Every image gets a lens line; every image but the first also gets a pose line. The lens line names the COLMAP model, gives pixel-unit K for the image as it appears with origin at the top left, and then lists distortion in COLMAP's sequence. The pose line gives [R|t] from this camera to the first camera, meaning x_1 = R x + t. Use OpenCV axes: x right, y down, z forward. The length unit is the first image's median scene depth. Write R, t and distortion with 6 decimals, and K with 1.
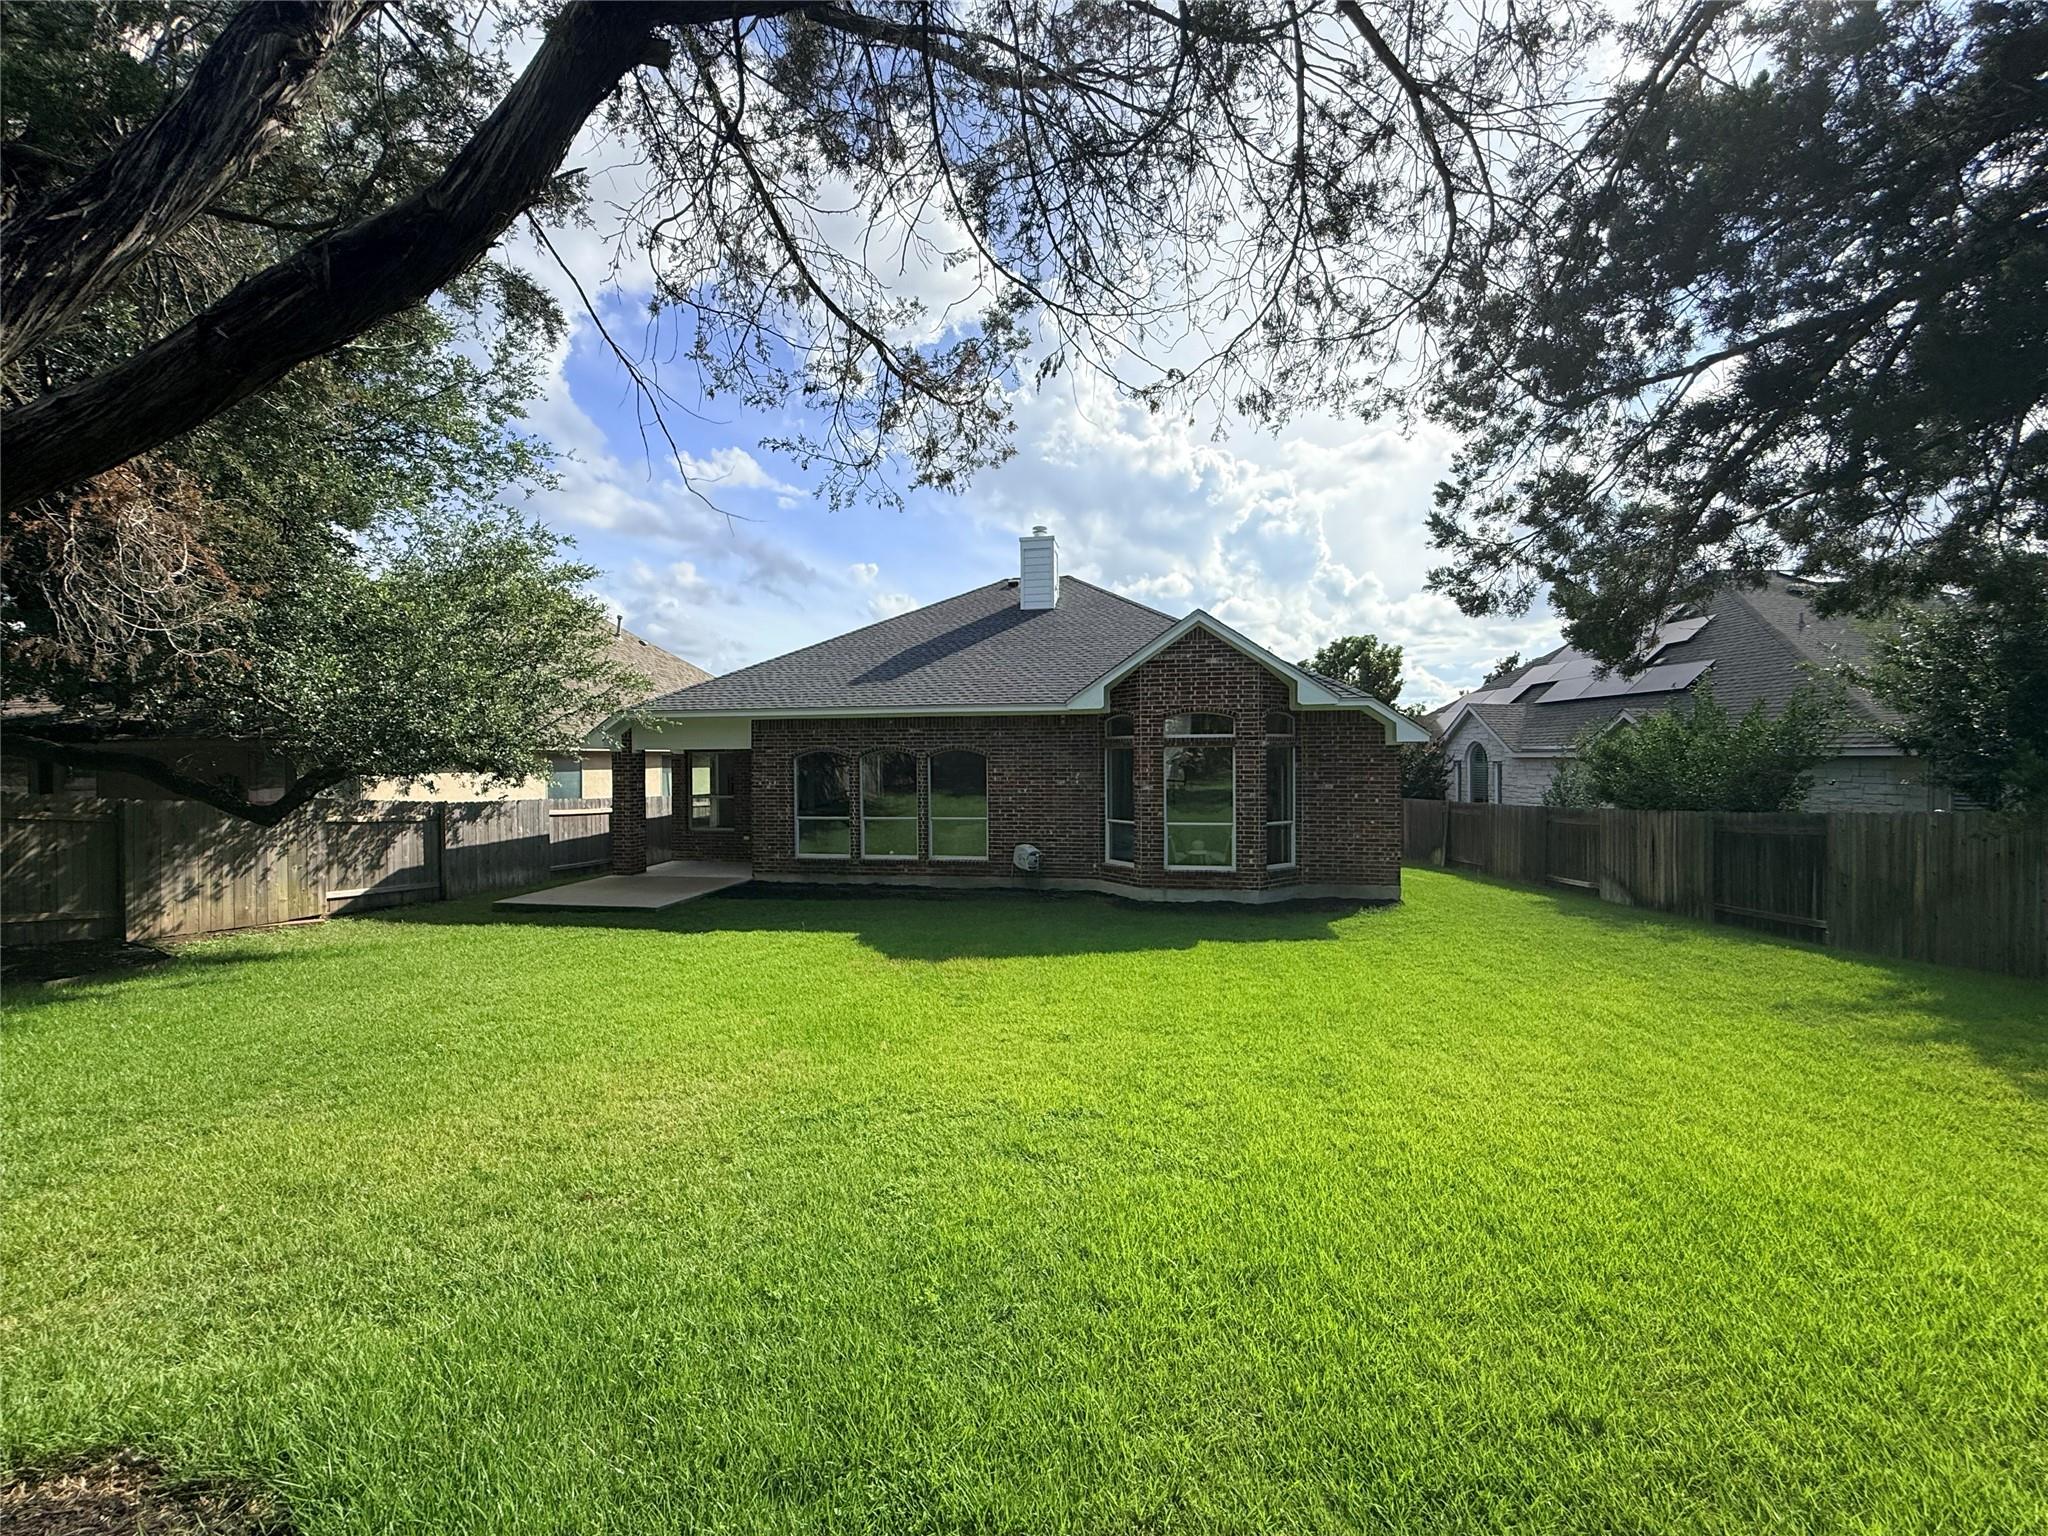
lens RADIAL K [[836.2, 0, 1024.0], [0, 836.2, 768.0], [0, 0, 1]] dist [-0.001380, -0.000148]
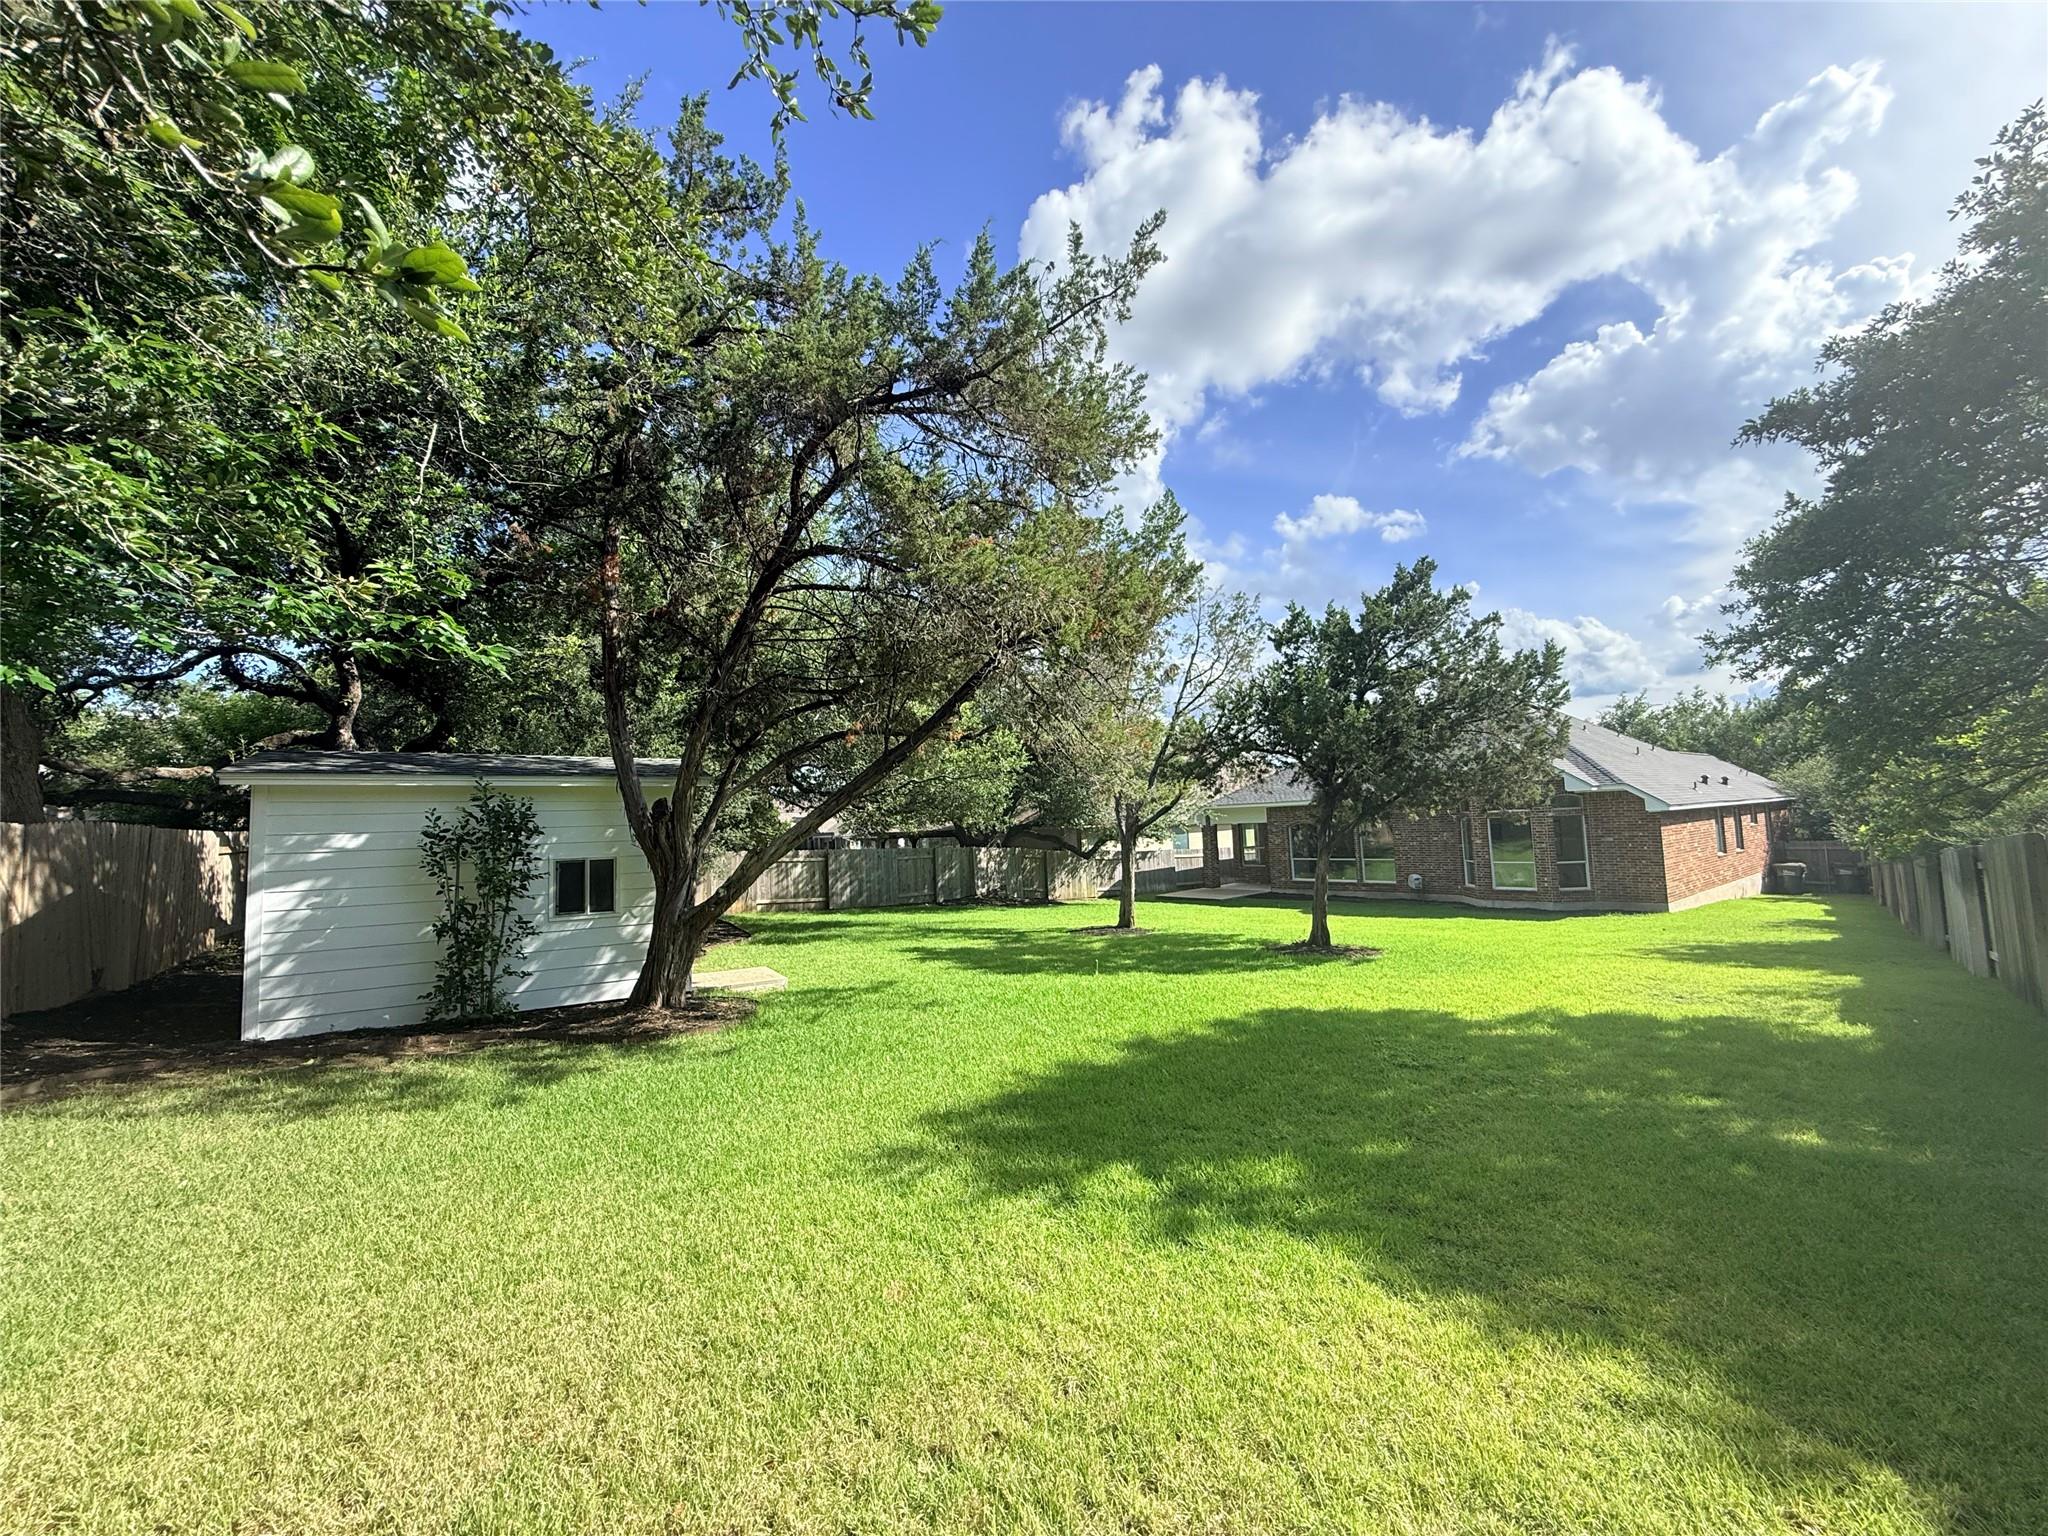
lens RADIAL K [[836.2, 0, 1024.0], [0, 836.2, 768.0], [0, 0, 1]] dist [-0.001380, -0.000148]
pose [[0.791179, -0.059880, -0.608647, 0.421574], [0.024193, 0.997481, -0.066686, -0.035331], [0.611106, 0.038035, 0.790634, -0.896992]]
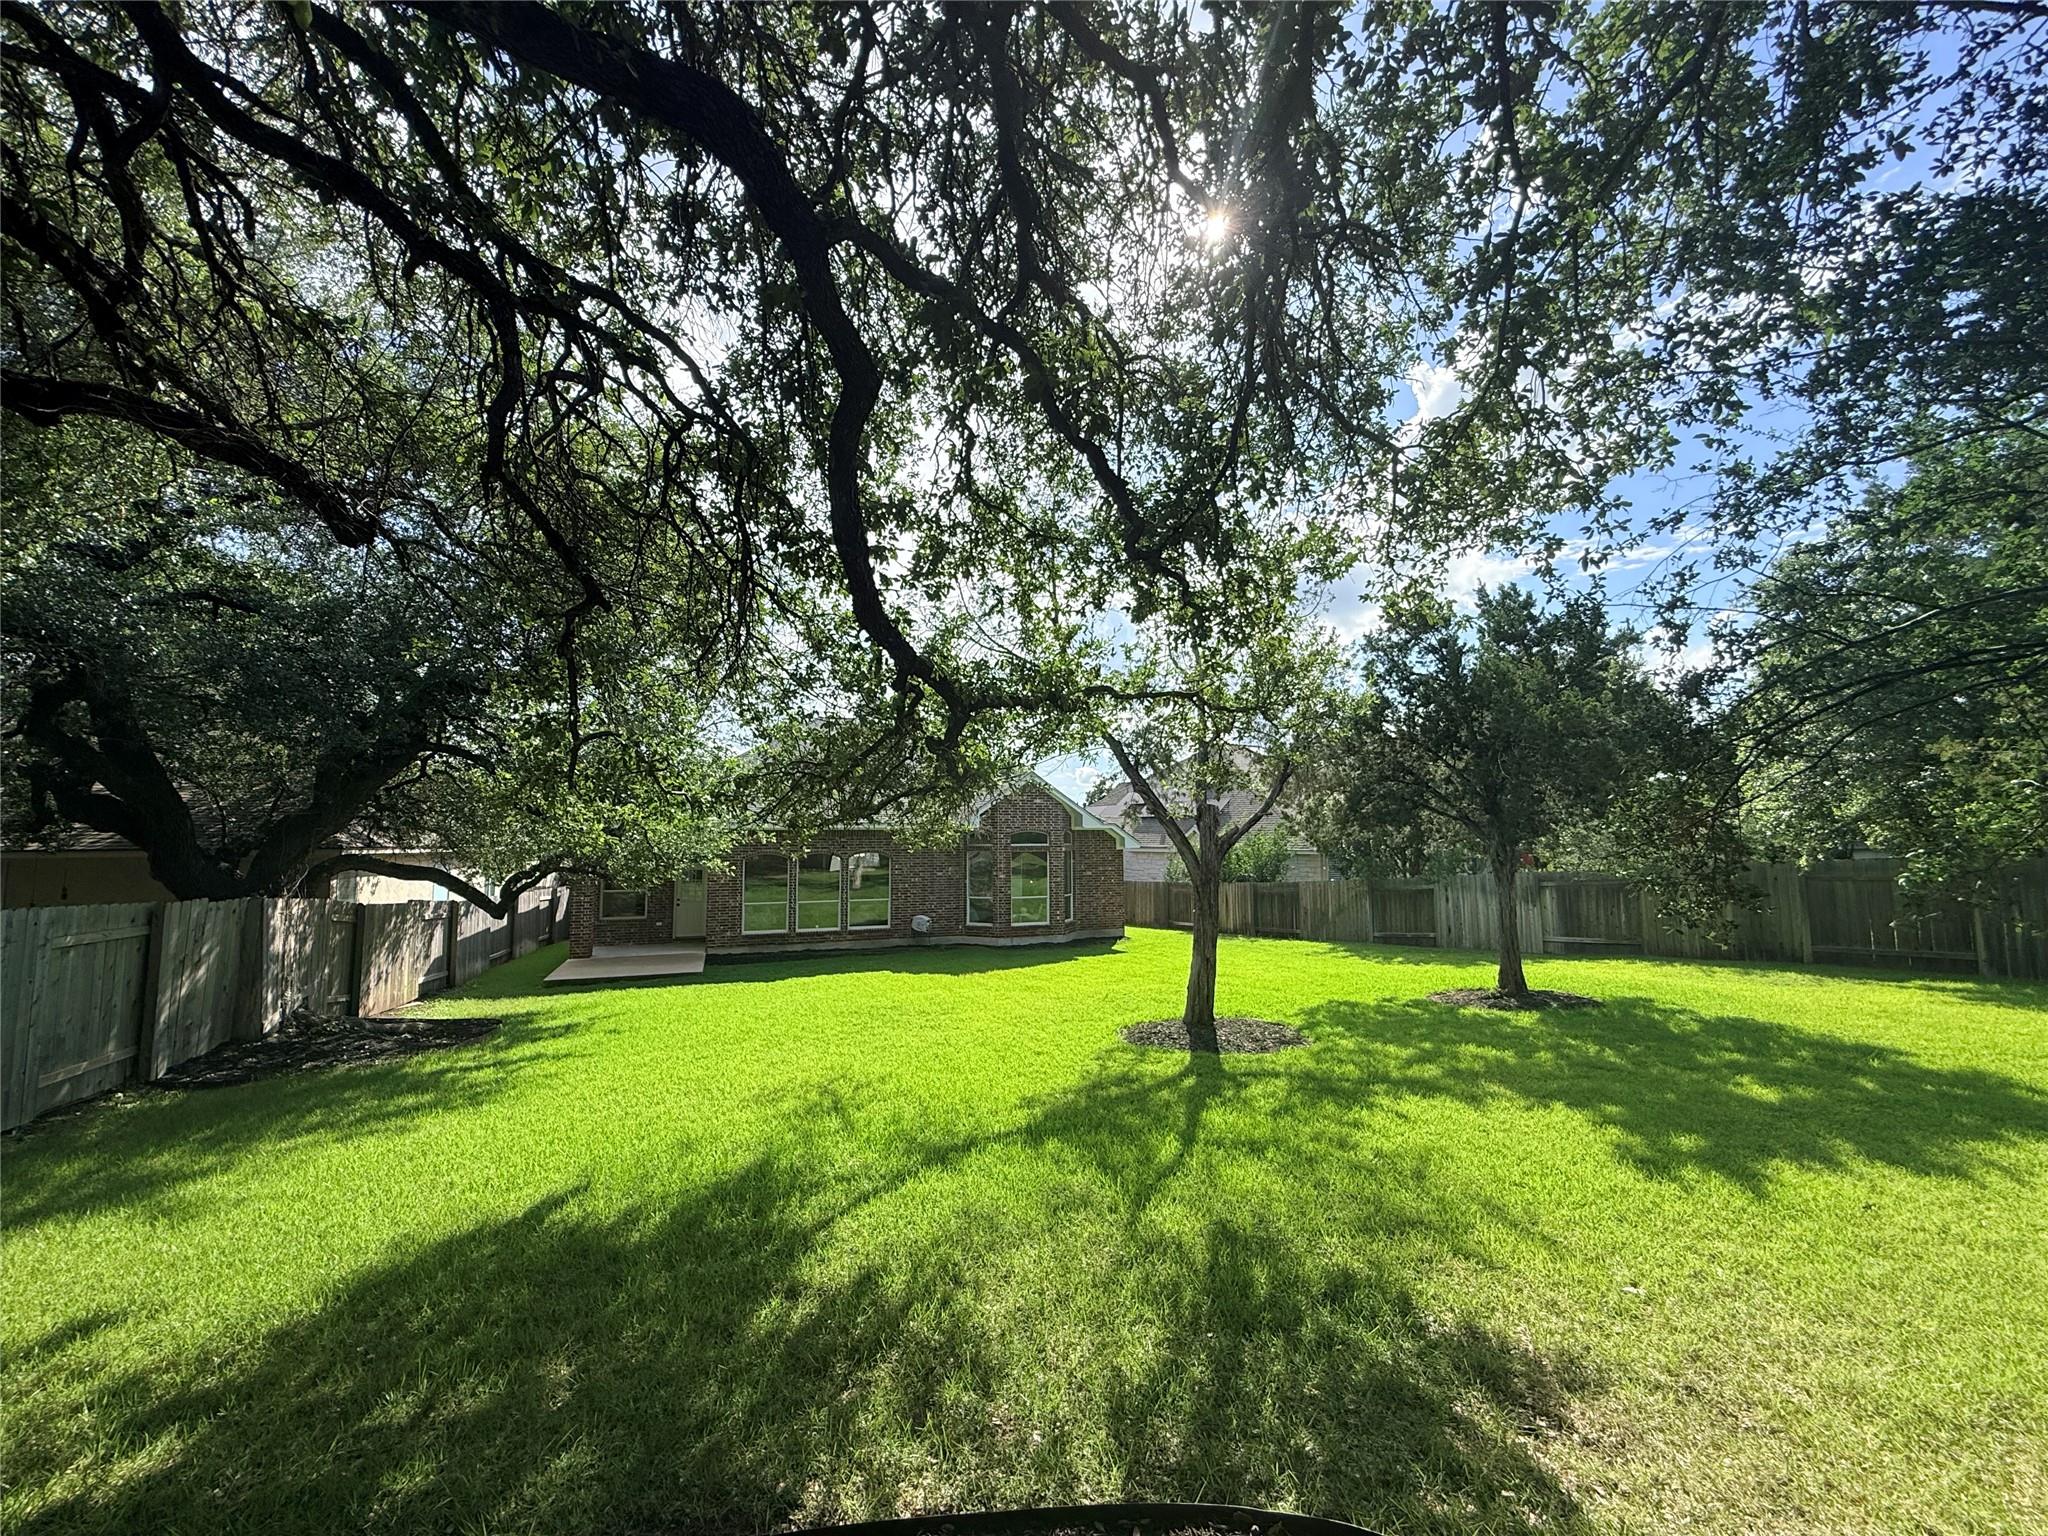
lens RADIAL K [[836.2, 0, 1024.0], [0, 836.2, 768.0], [0, 0, 1]] dist [-0.001380, -0.000148]
pose [[0.858986, 0.046230, 0.509907, -0.592172], [0.007162, 0.994733, -0.102250, -0.017492], [-0.511948, 0.091483, 0.854131, -0.402853]]
